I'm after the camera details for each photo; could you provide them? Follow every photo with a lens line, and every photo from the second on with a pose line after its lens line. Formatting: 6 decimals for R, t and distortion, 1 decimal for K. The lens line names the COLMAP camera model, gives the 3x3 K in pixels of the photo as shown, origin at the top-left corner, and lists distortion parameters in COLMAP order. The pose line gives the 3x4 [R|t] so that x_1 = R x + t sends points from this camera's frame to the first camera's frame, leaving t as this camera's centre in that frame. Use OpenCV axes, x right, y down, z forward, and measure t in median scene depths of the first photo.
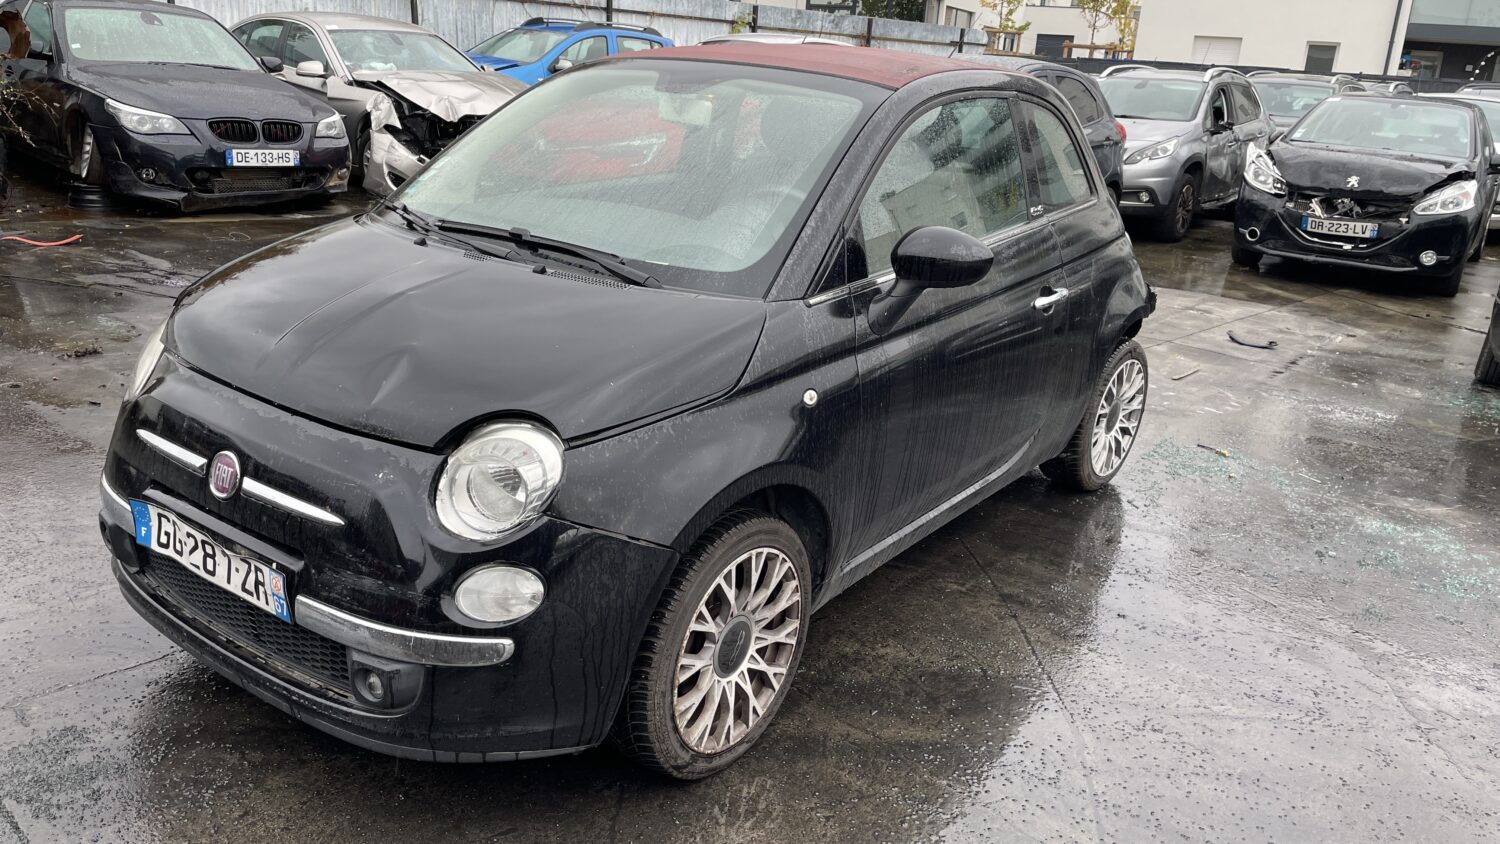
lens RADIAL K [[1168.0, 0, 759.5], [0, 1168.0, 417.4], [0, 0, 1]] dist [0.091783, -0.119565]
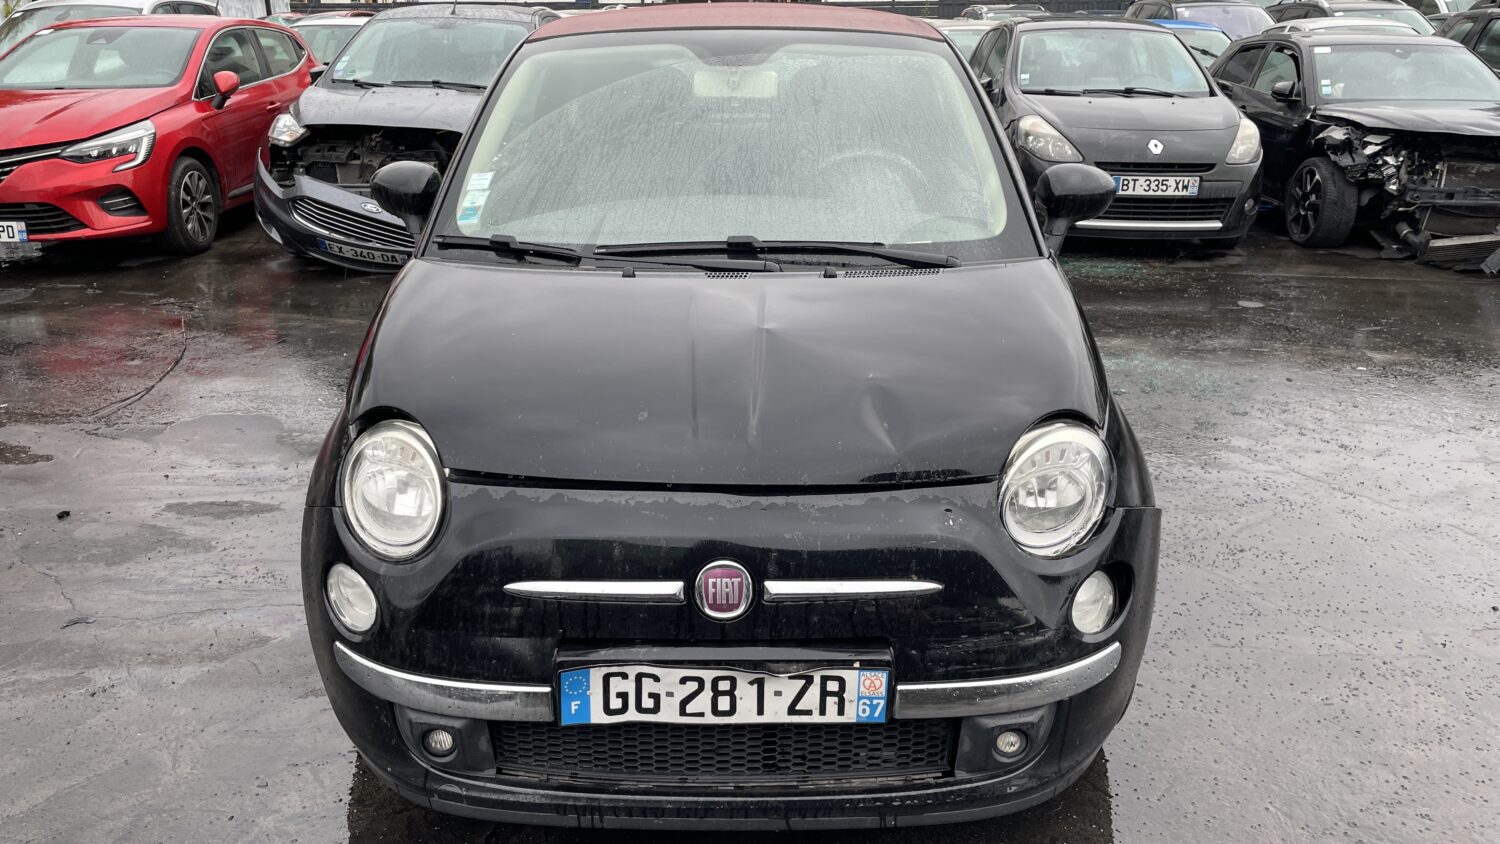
lens RADIAL K [[1168.0, 0, 759.5], [0, 1168.0, 417.4], [0, 0, 1]] dist [0.091783, -0.119565]
pose [[0.797699, -0.256973, 0.545565, -0.841586], [0.233163, 0.965737, 0.113963, -0.150741], [-0.556158, 0.036297, 0.830284, 0.323012]]
